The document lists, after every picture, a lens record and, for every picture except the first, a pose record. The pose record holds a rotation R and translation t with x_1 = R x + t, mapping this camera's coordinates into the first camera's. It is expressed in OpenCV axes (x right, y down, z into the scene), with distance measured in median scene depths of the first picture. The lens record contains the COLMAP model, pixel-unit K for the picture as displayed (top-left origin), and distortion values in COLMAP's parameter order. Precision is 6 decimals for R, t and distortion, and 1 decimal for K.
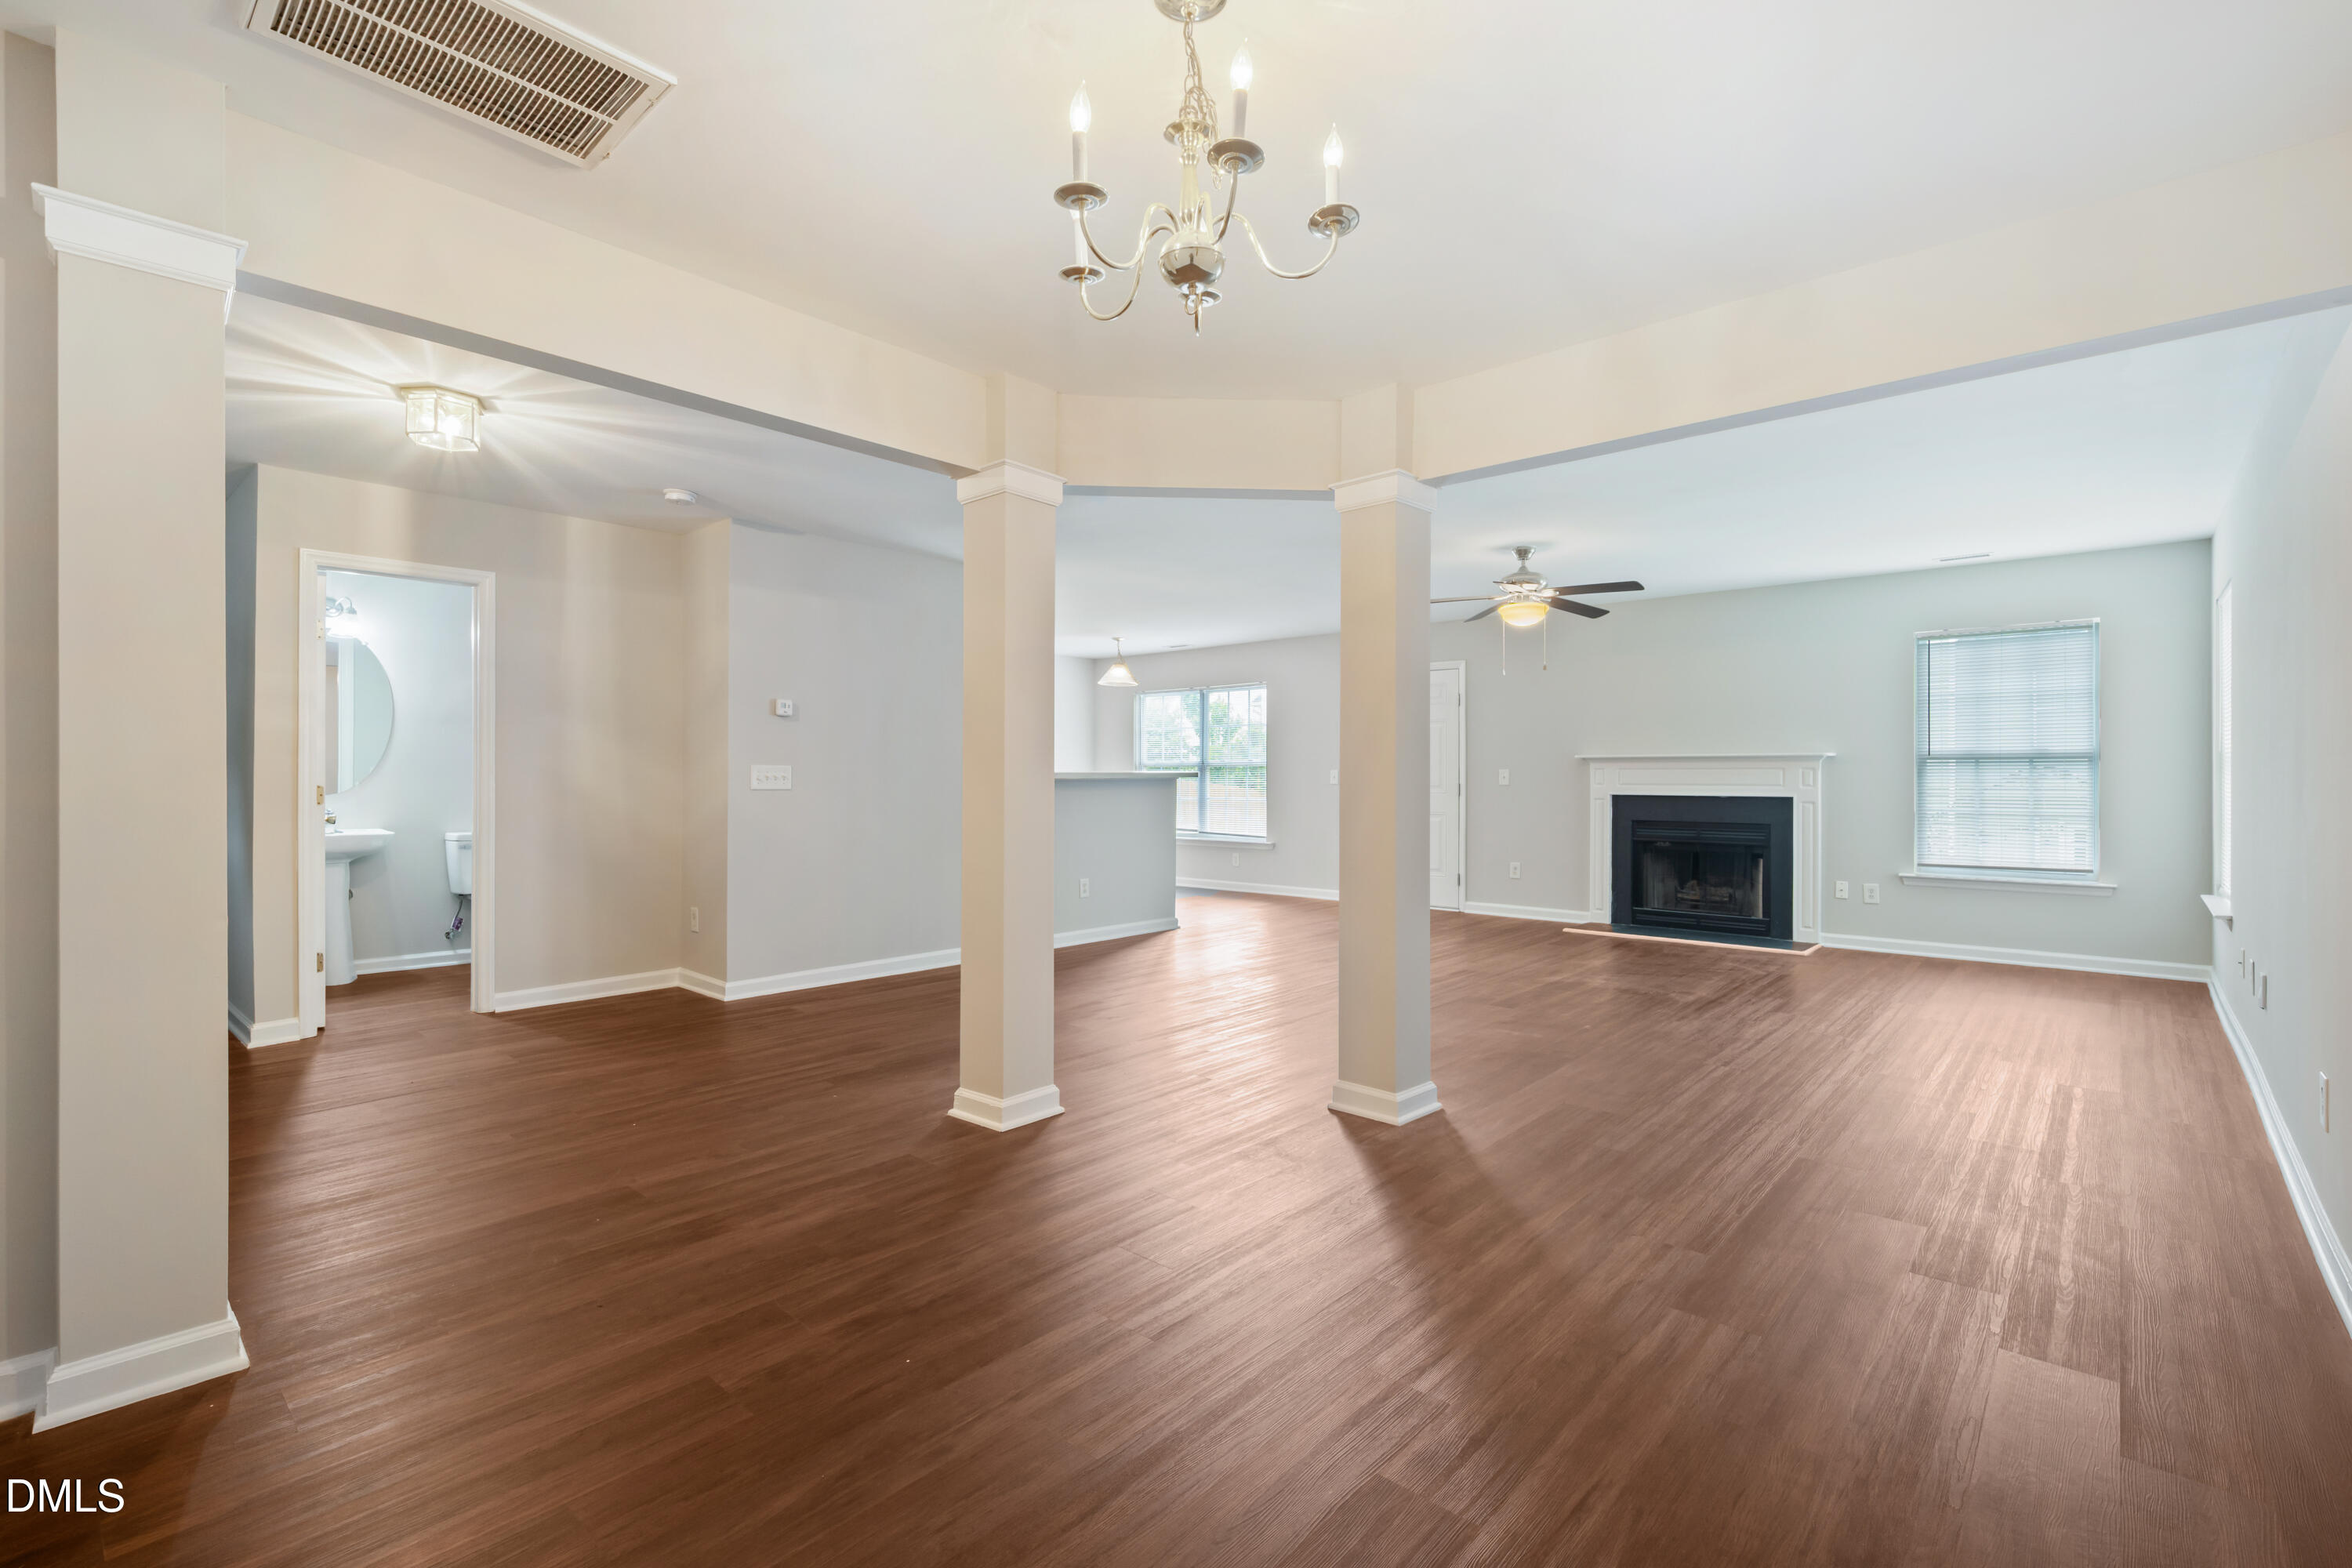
lens RADIAL K [[1040.2, 0, 1172.5], [0, 1040.2, 768.5], [0, 0, 1]] dist [-0.000222, 0.001042]
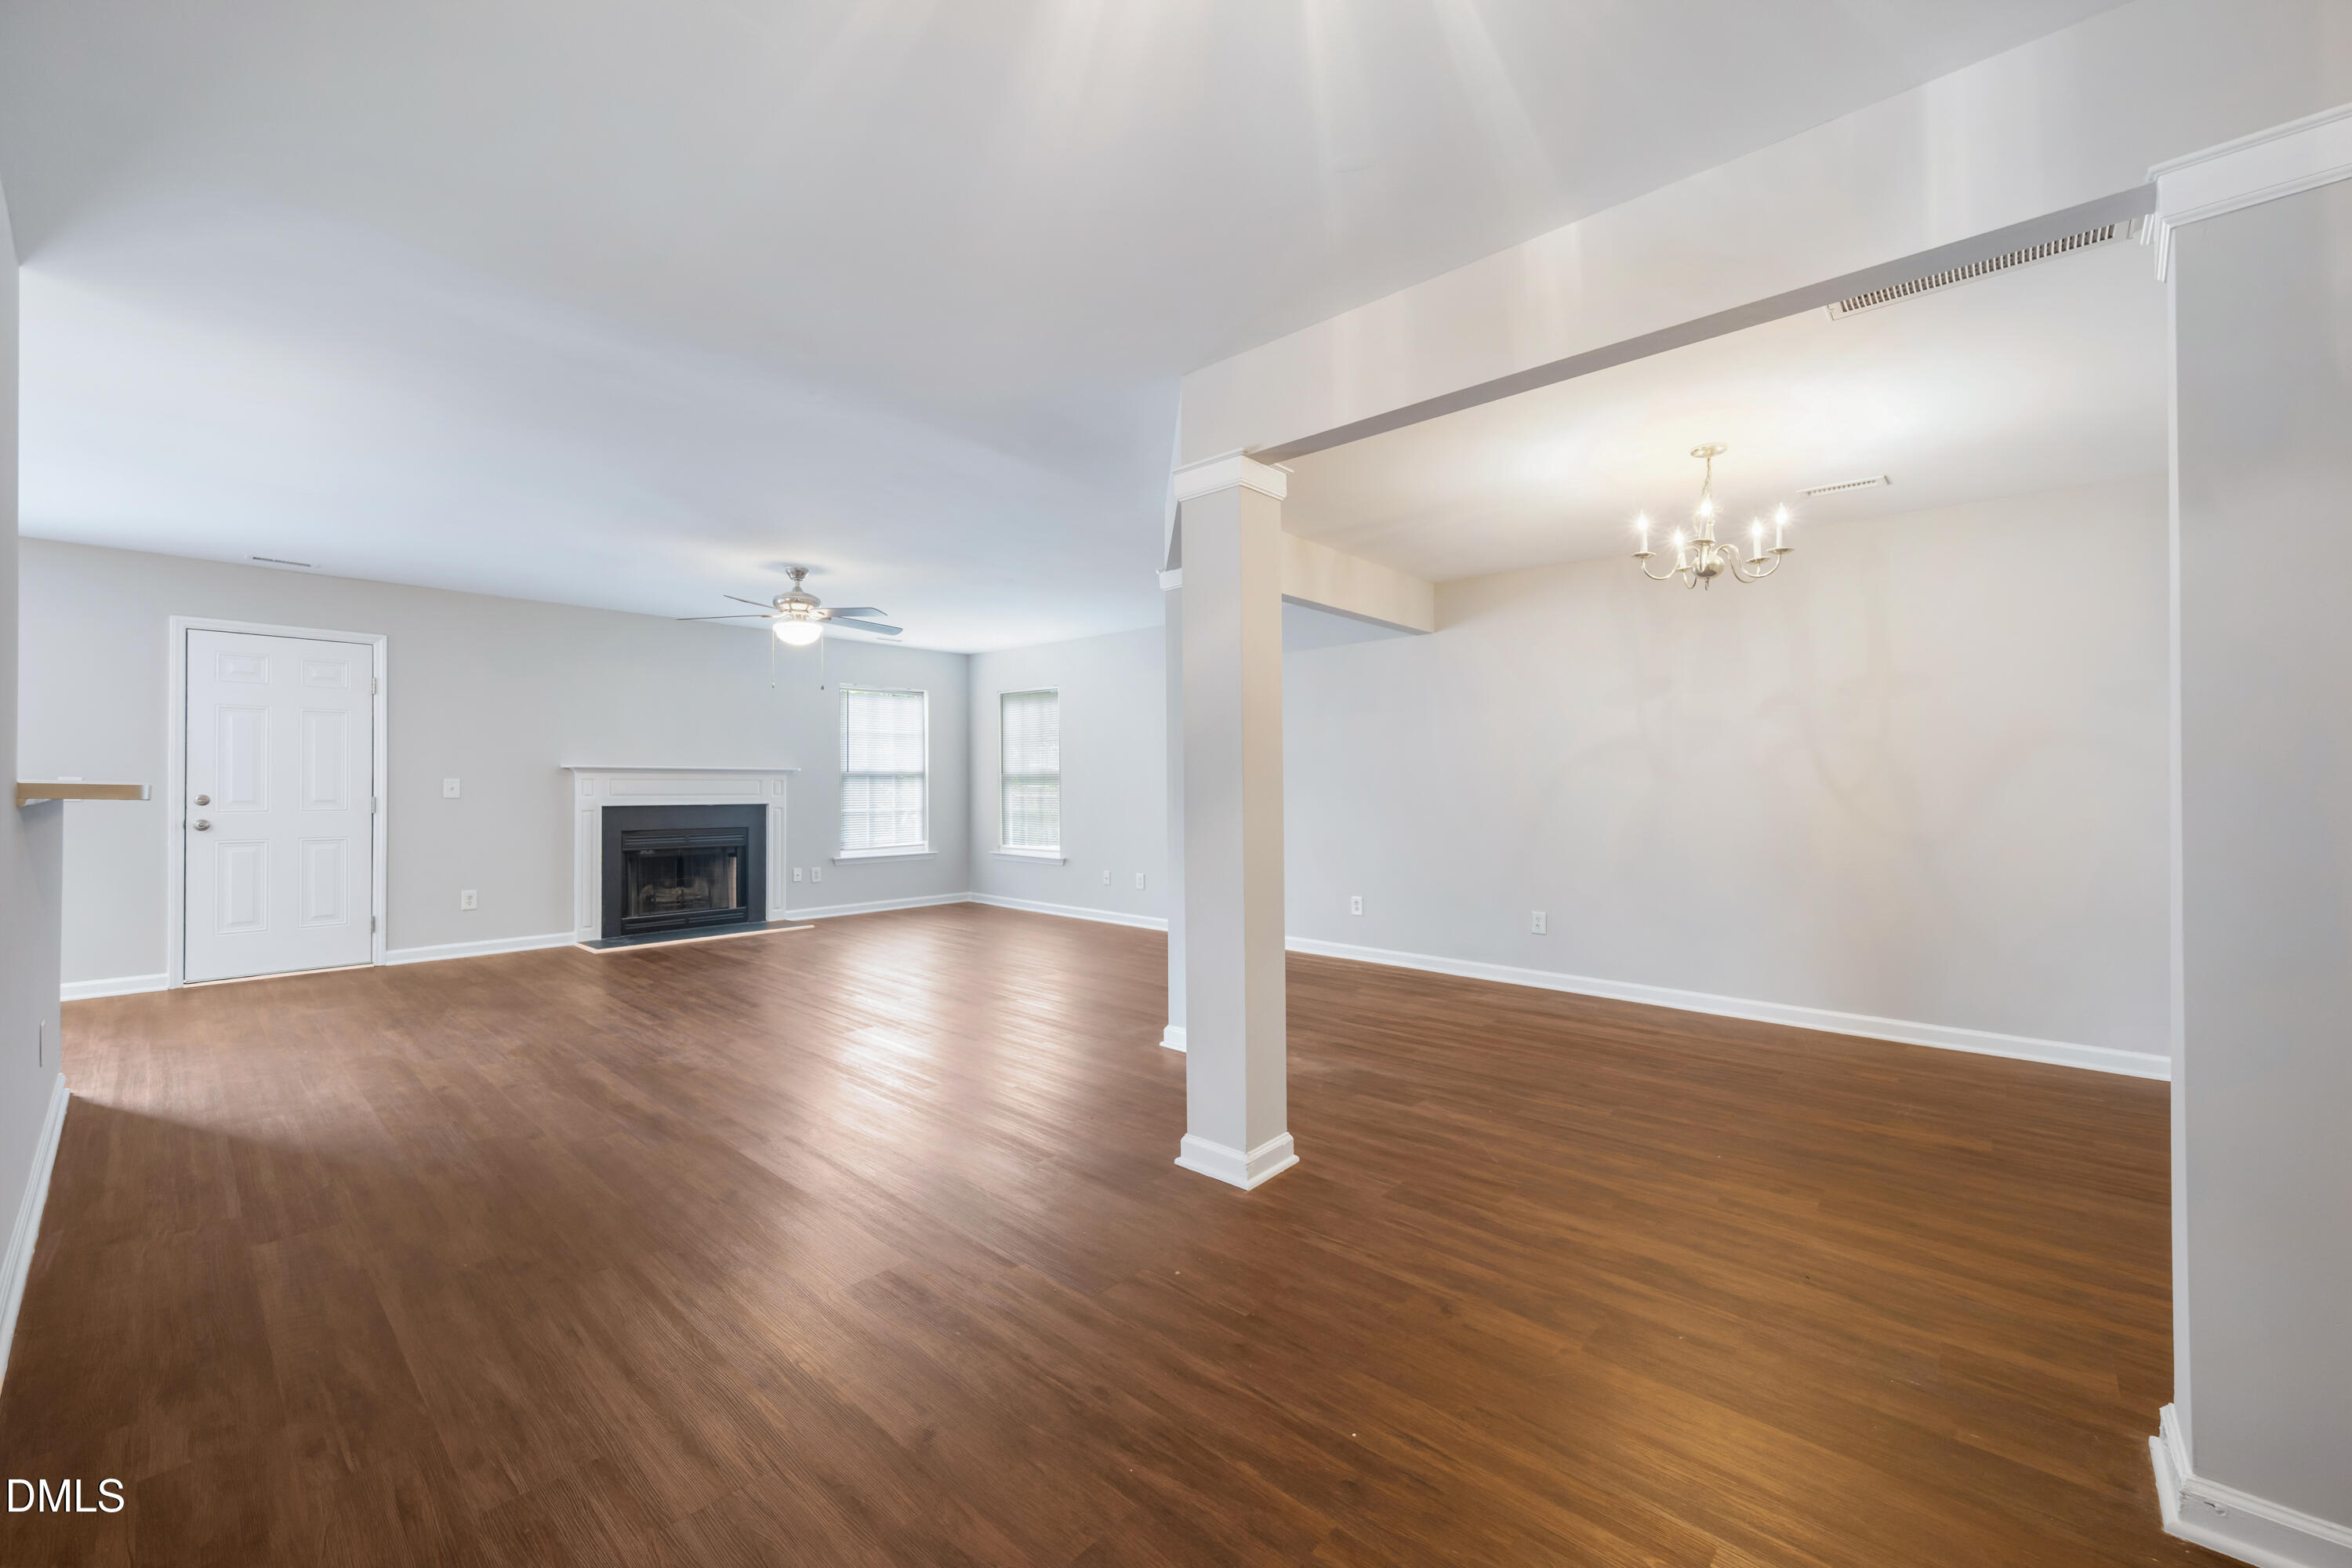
lens RADIAL K [[923.2, 0, 1163.5], [0, 923.2, 764.4], [0, 0, 1]] dist [-0.002221, 0.000170]
pose [[0.010783, 0.022023, 0.999699, -0.495898], [-0.010888, 0.999701, -0.021905, -0.000517], [-0.999883, -0.010648, 0.011020, 0.536492]]
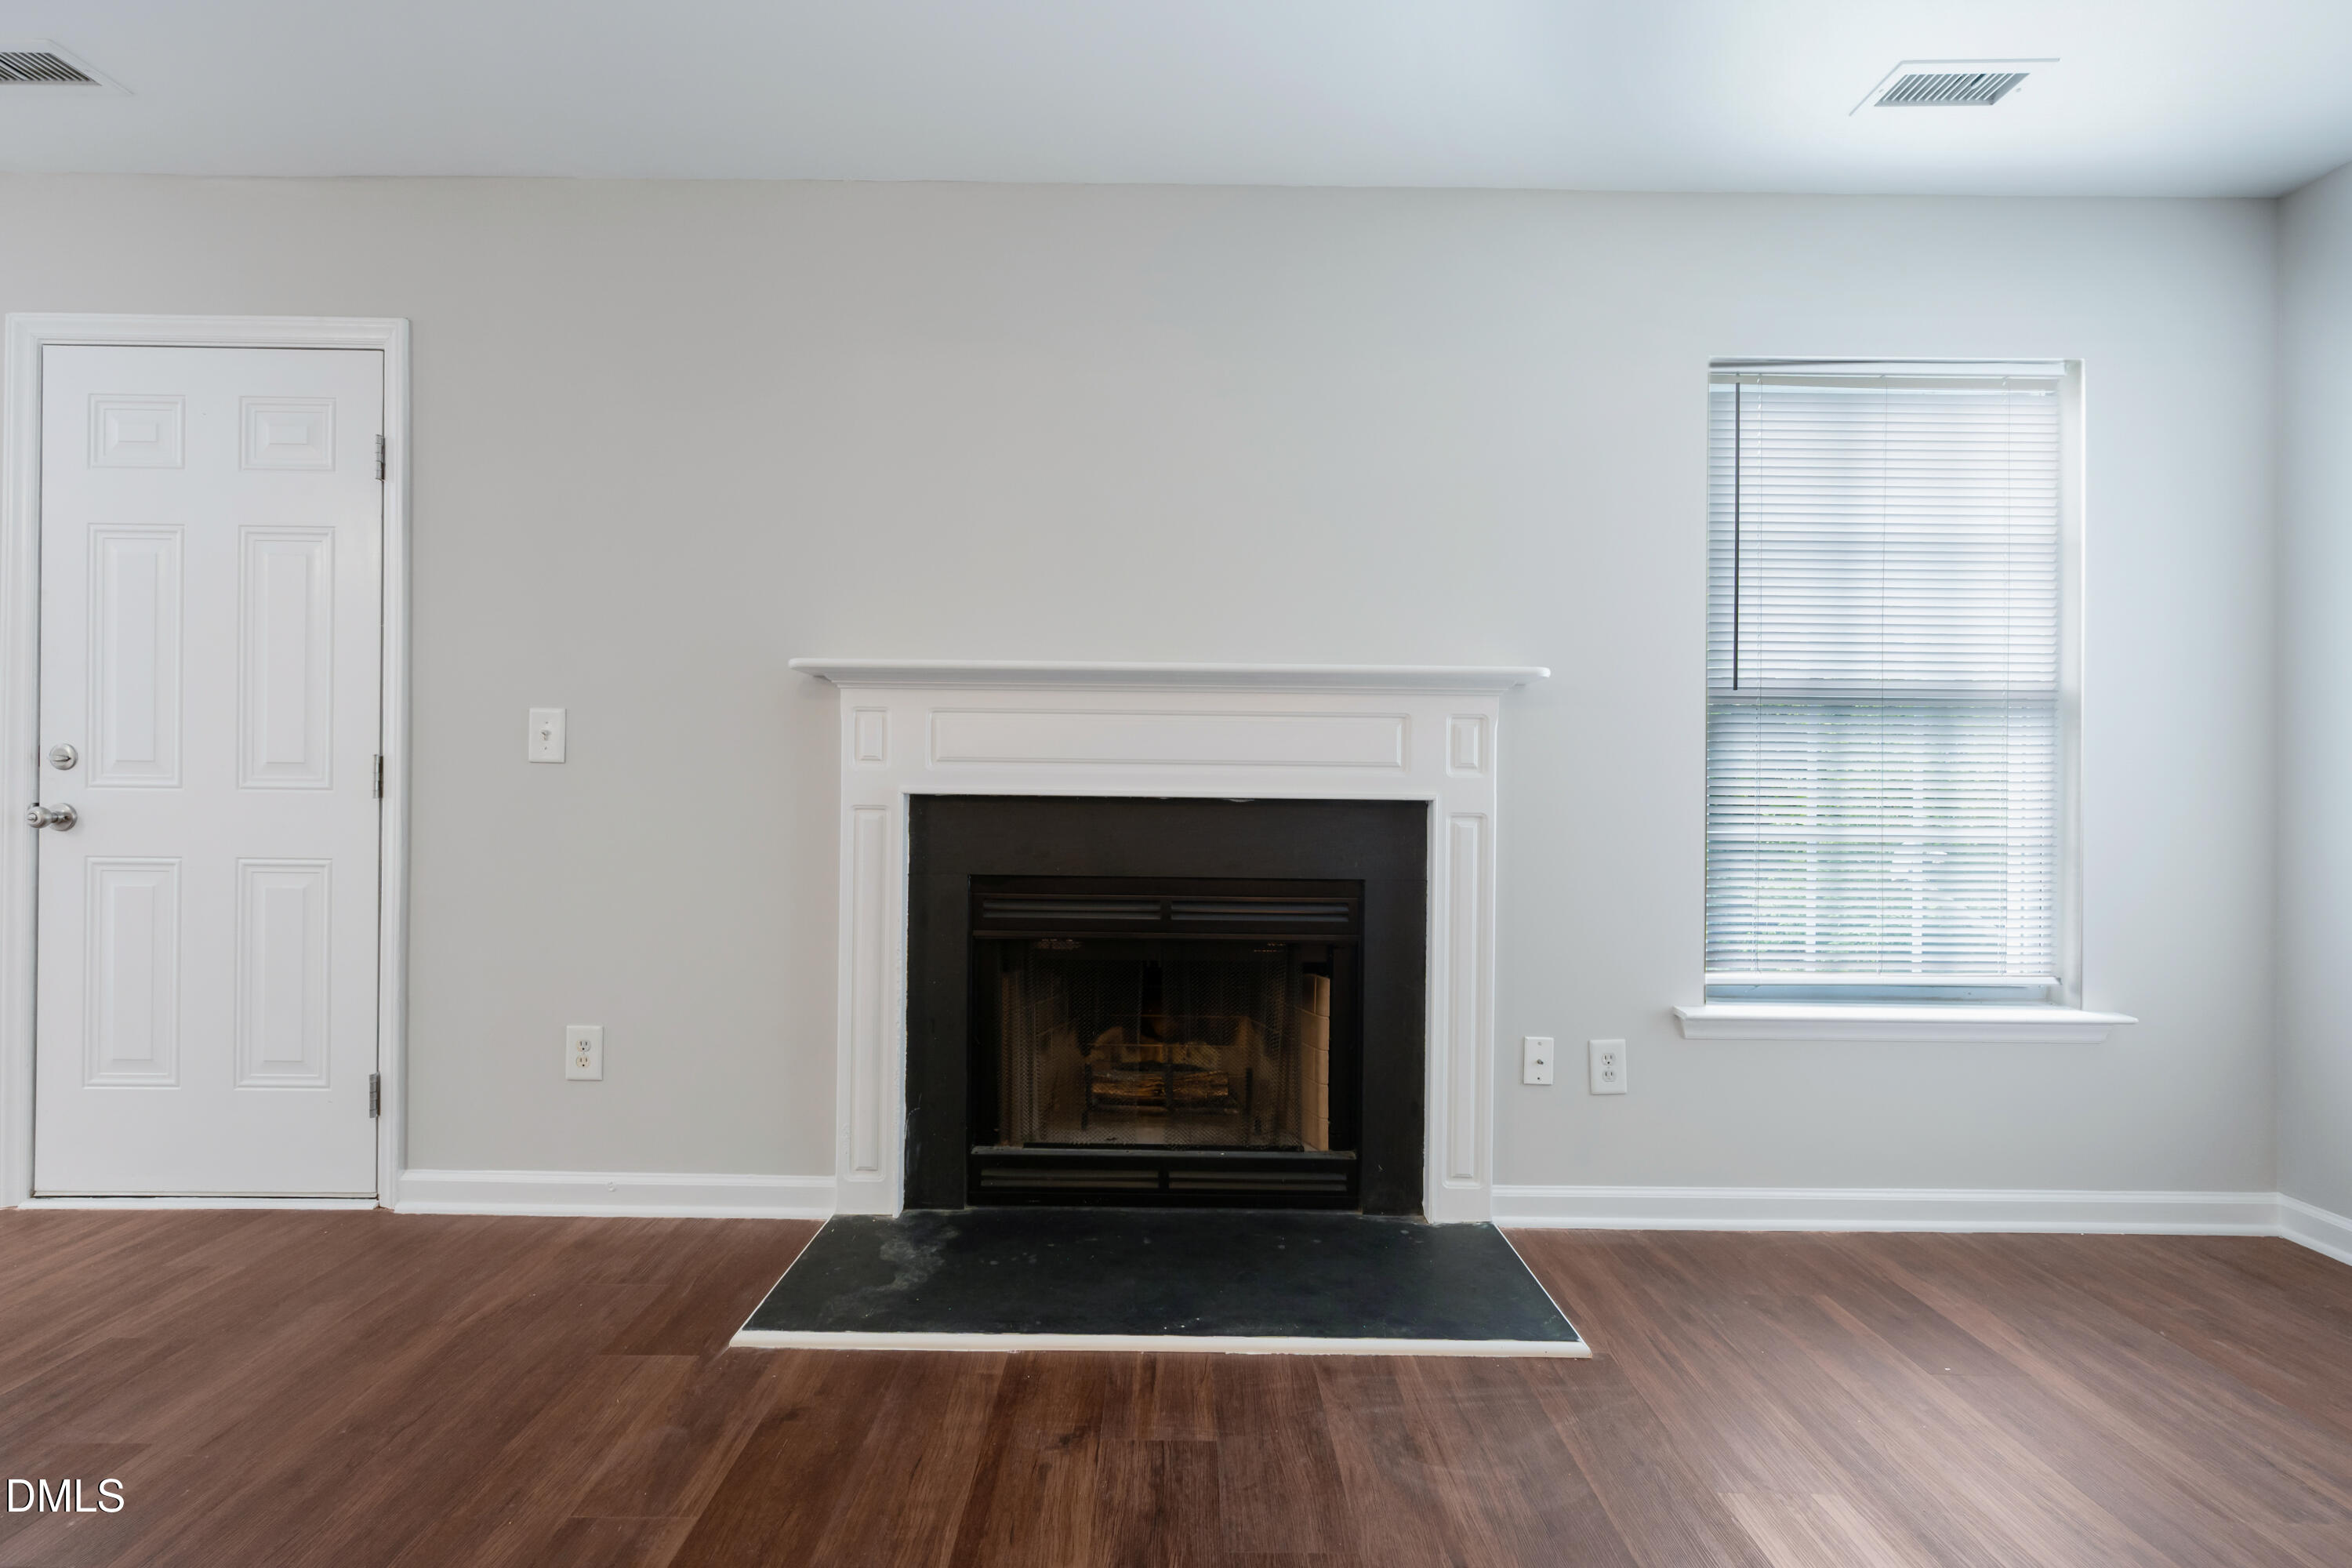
lens RADIAL K [[923.2, 0, 1177.3], [0, 923.2, 792.4], [0, 0, 1]] dist [-0.002221, 0.000170]
pose [[0.731489, 0.005157, 0.681834, 0.337202], [-0.017290, 0.999790, 0.010988, 0.023547], [-0.681634, -0.019827, 0.731424, 0.855777]]
